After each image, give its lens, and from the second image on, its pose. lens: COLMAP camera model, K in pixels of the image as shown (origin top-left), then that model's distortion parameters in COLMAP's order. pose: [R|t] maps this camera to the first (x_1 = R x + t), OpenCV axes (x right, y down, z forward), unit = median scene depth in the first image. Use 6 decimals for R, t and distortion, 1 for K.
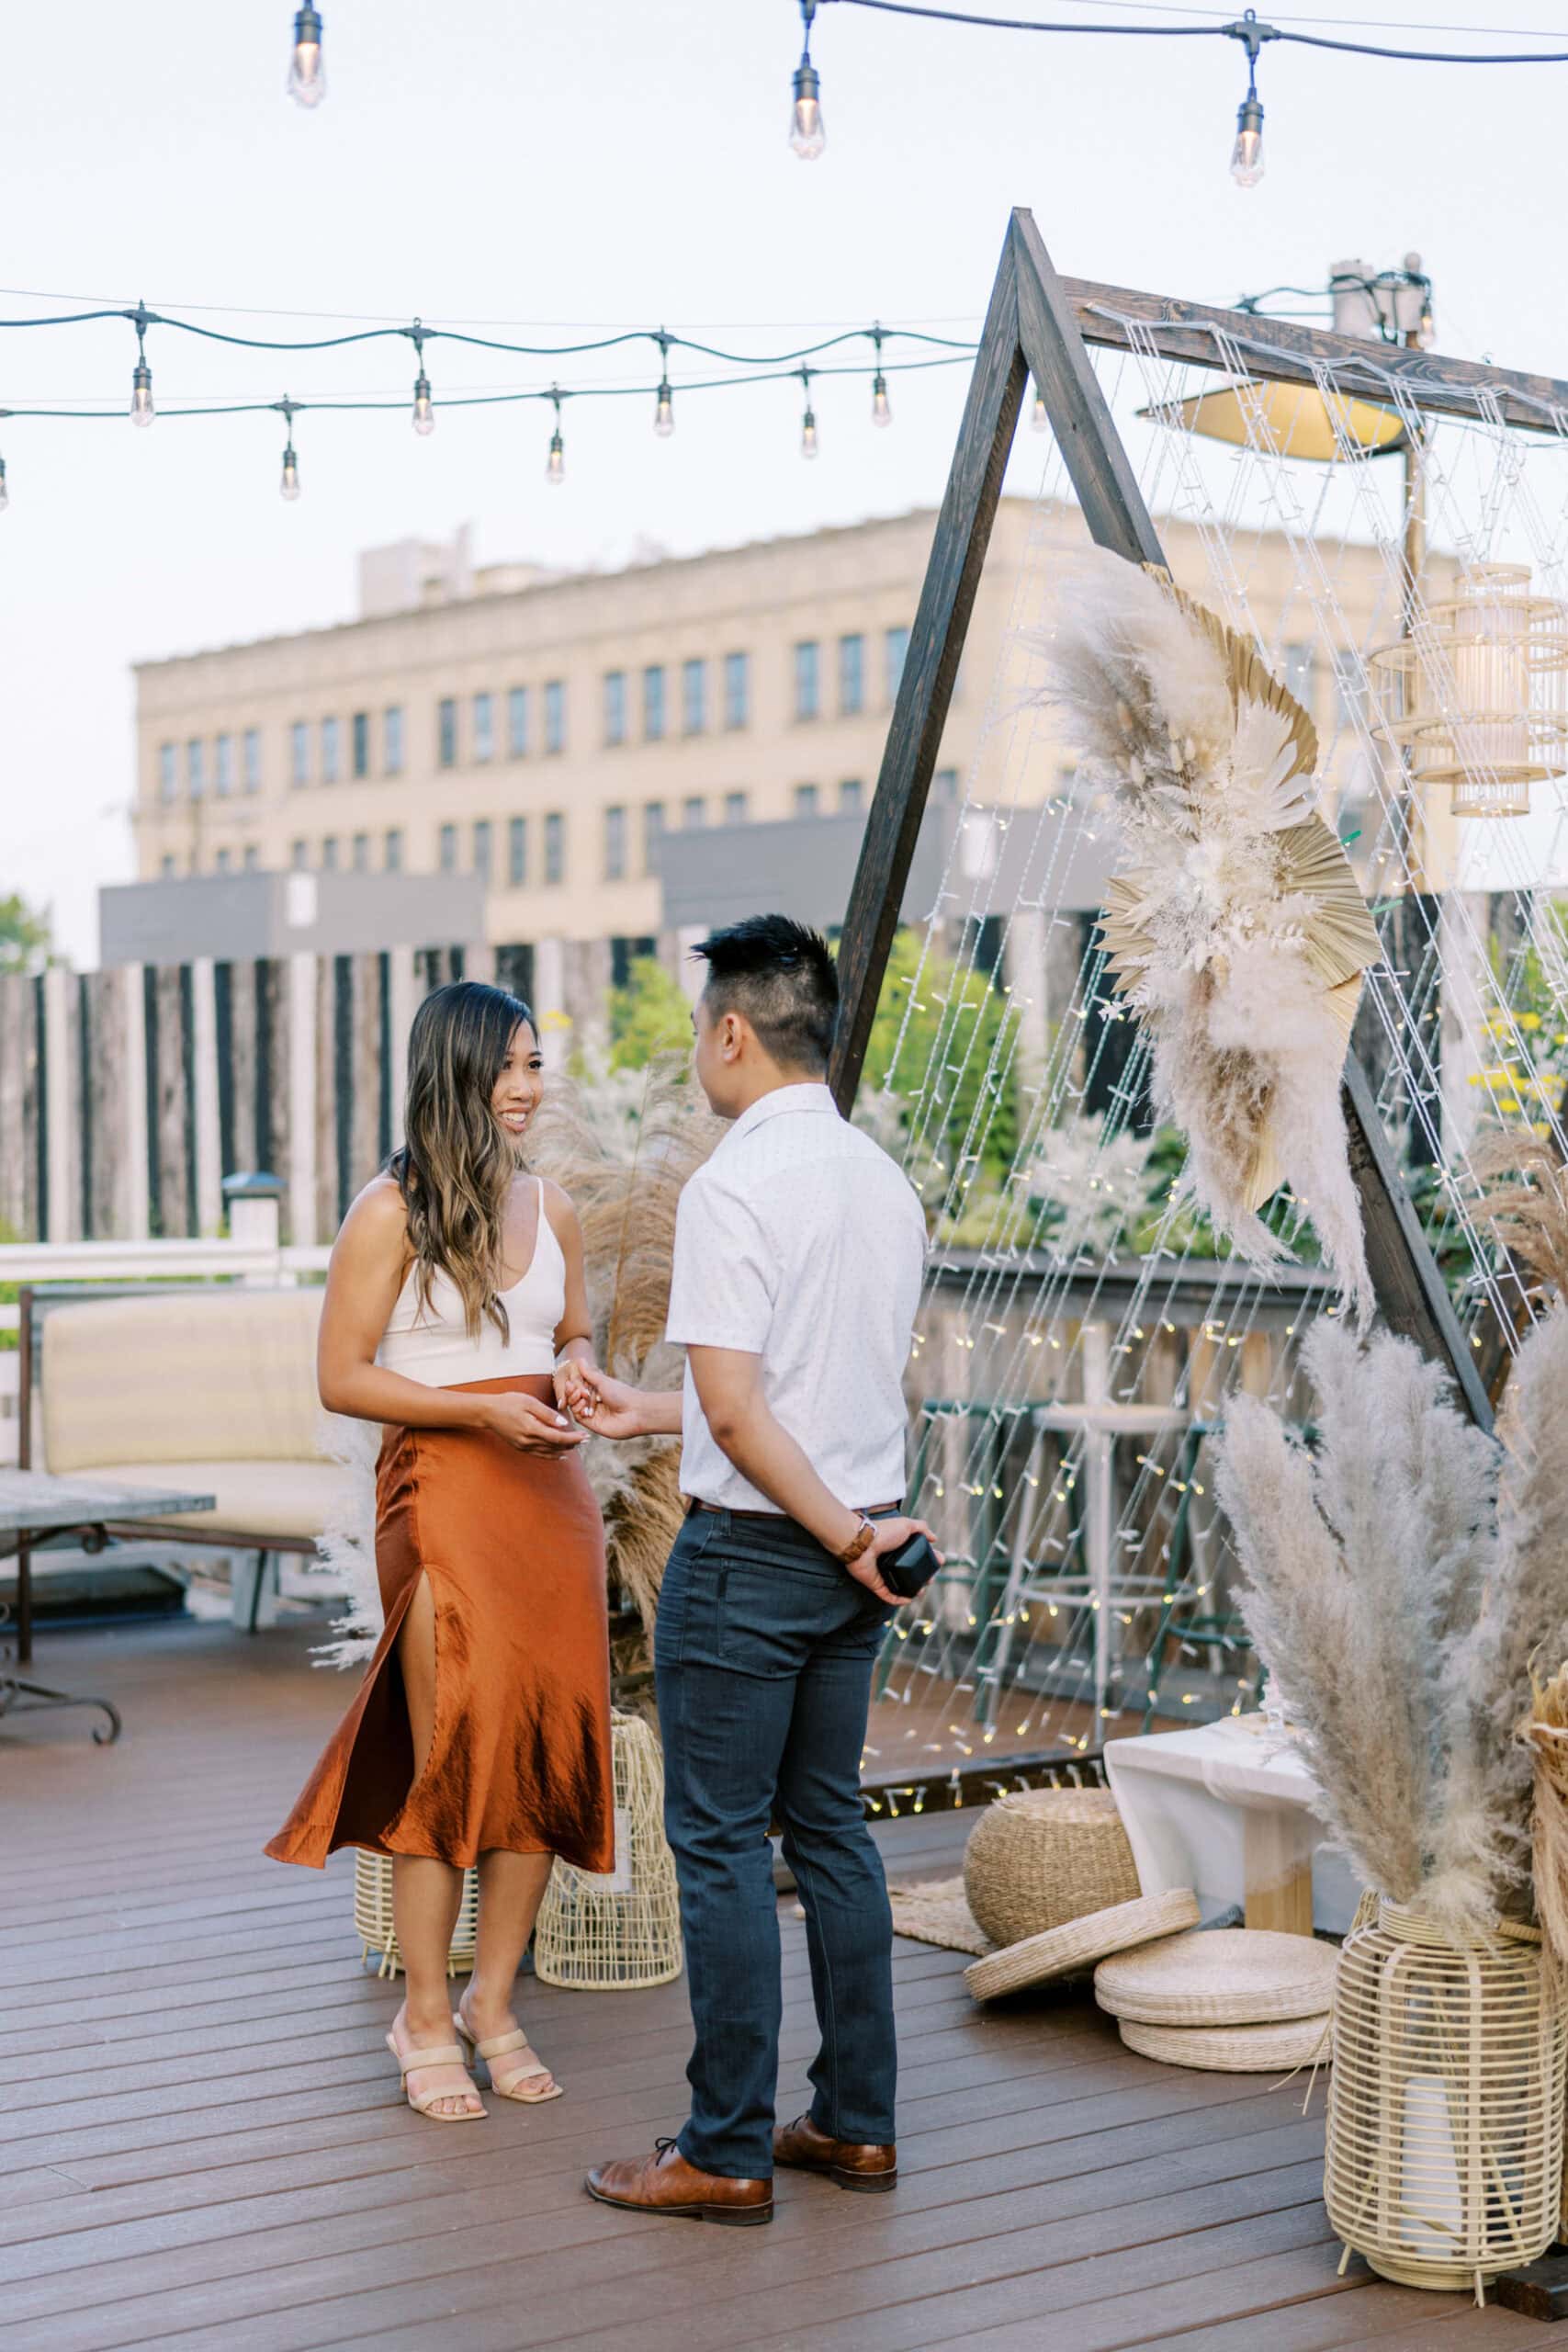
lens RADIAL K [[3739.5, 0, 893.3], [0, 3739.5, 1275.4], [0, 0, 1]] dist [-0.022760, 0.140354]
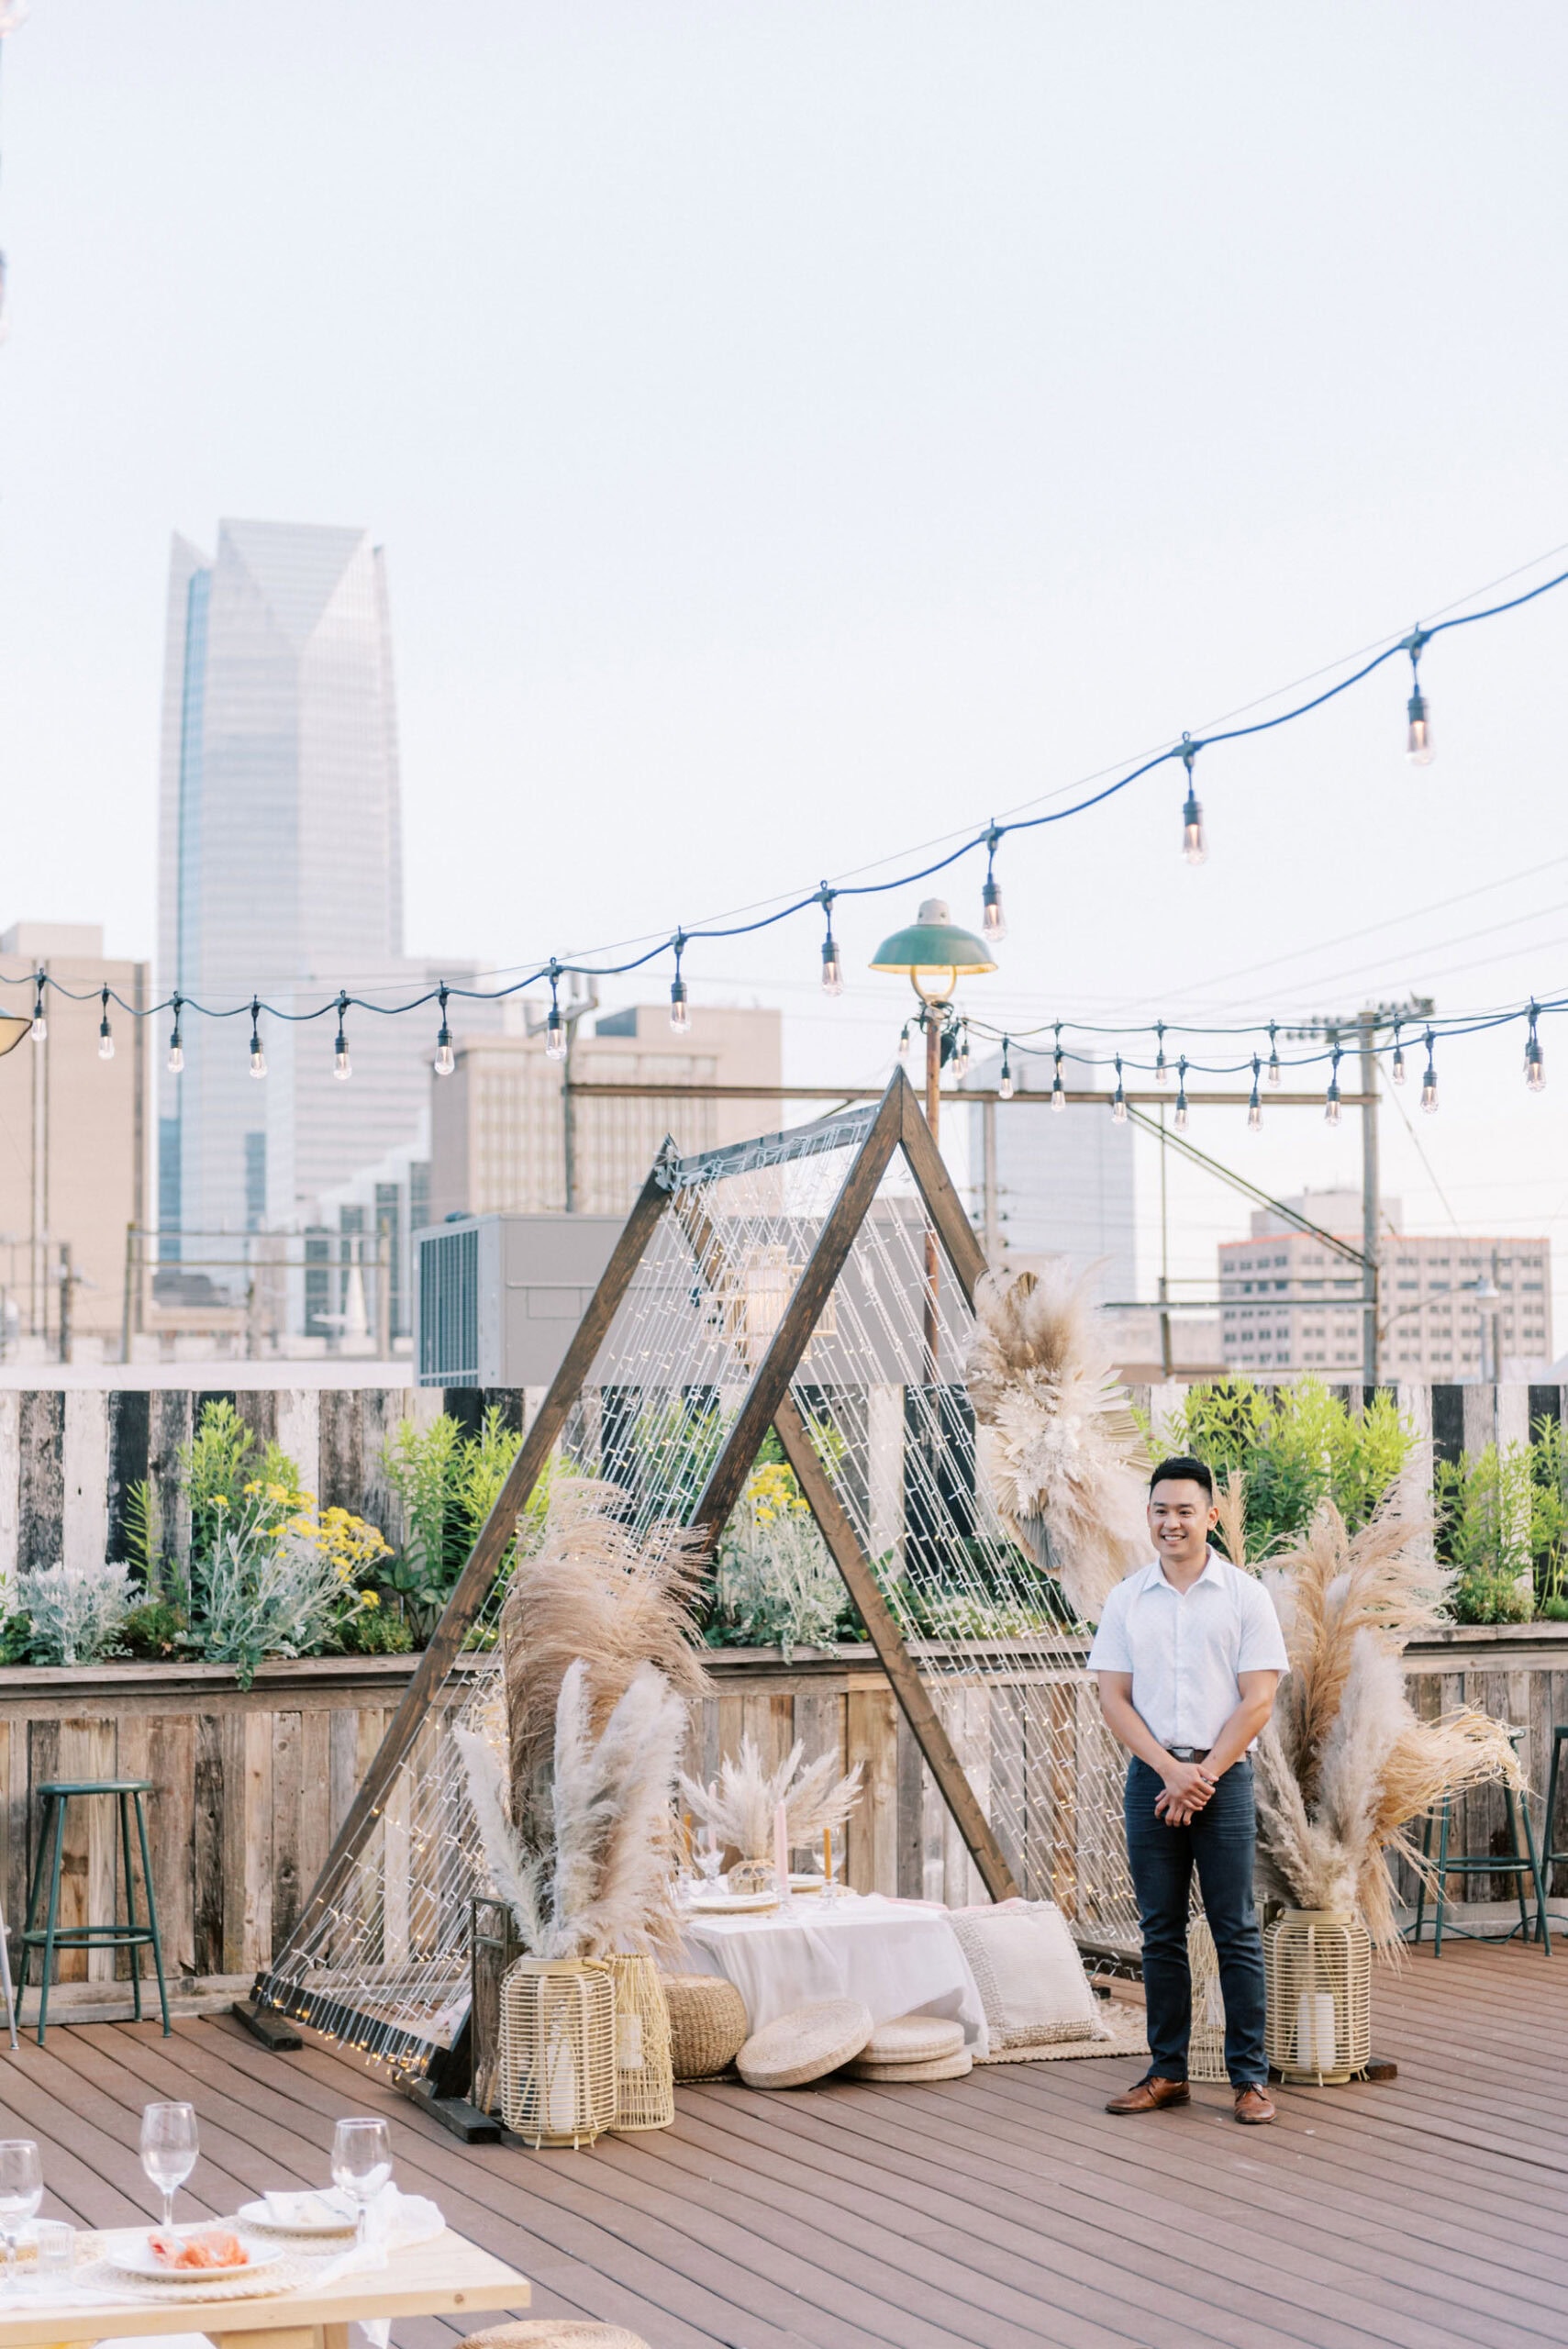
lens RADIAL K [[3876.8, 0, 742.2], [0, 3876.8, 1171.9], [0, 0, 1]] dist [0.041872, -0.074821]
pose [[0.307892, 0.071175, 0.948755, -1.779589], [0.052173, 0.994434, -0.091533, -0.060022], [-0.949990, 0.077681, 0.302465, 0.486467]]
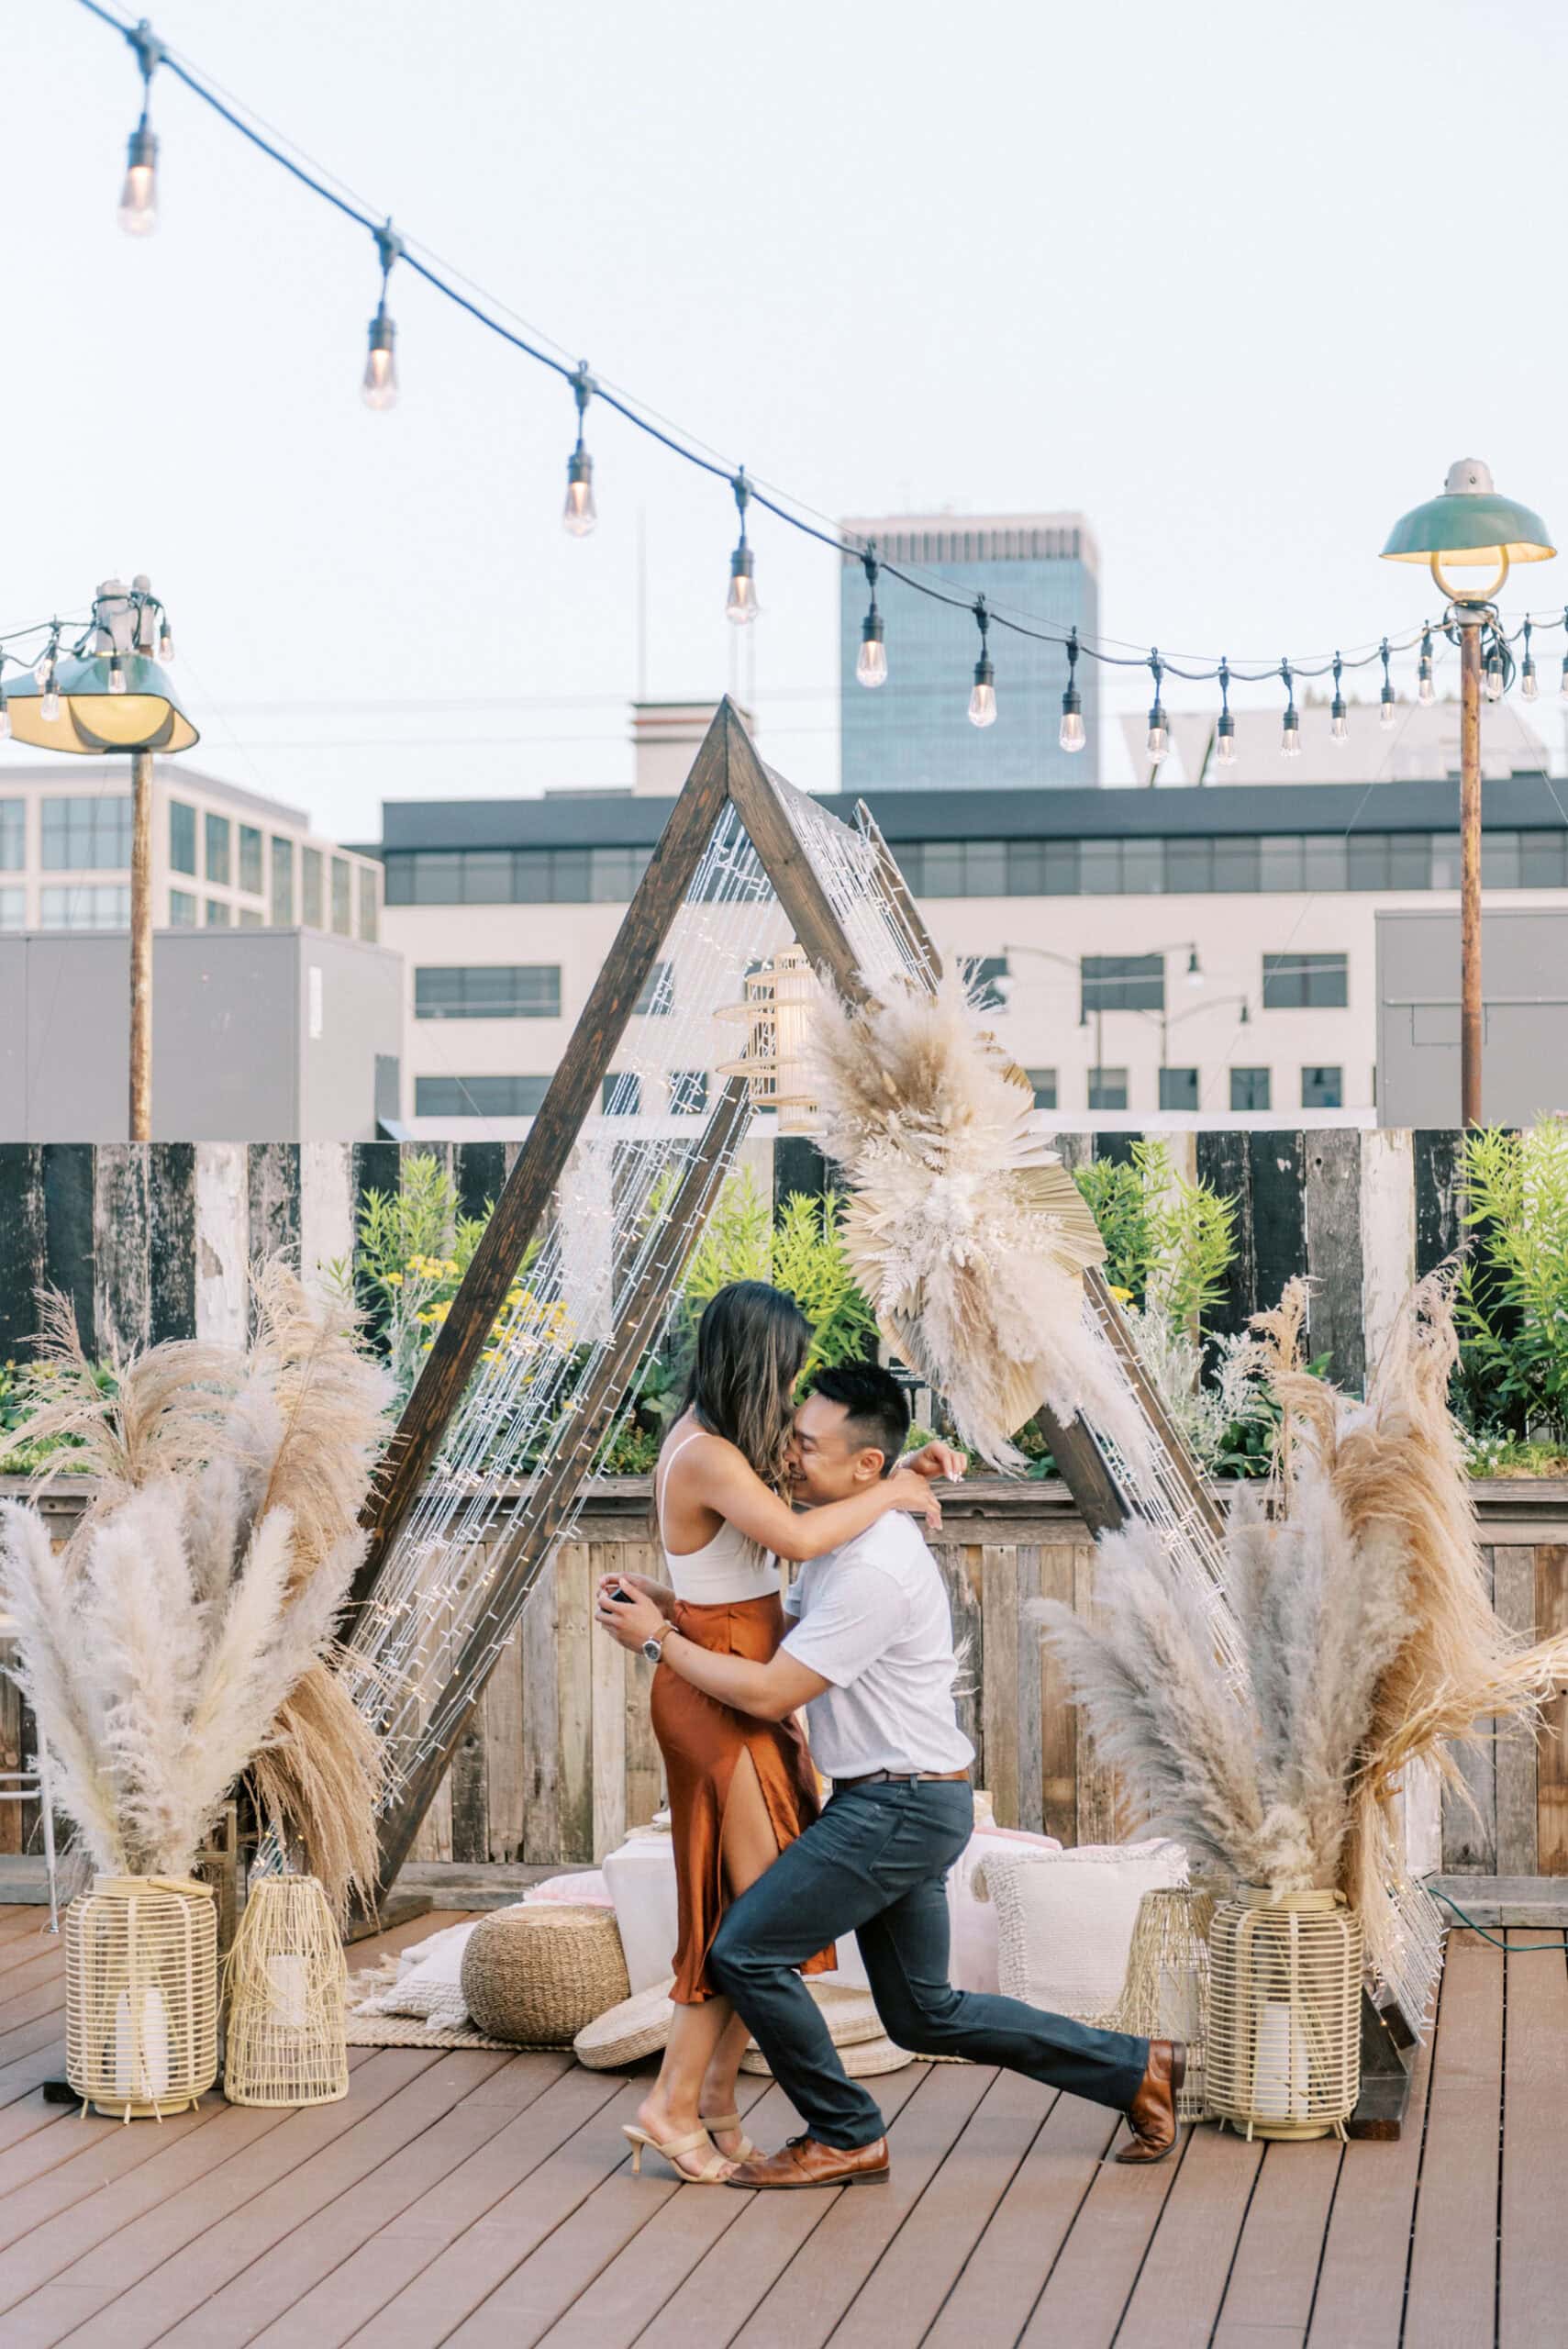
lens RADIAL K [[4484.0, 0, 781.2], [0, 4484.0, 1086.8], [0, 0, 1]] dist [0.024501, -0.269313]
pose [[0.739736, 0.021547, 0.672552, -1.019327], [0.034024, 0.997011, -0.069364, -0.030765], [-0.672037, 0.074194, 0.736792, -0.193514]]
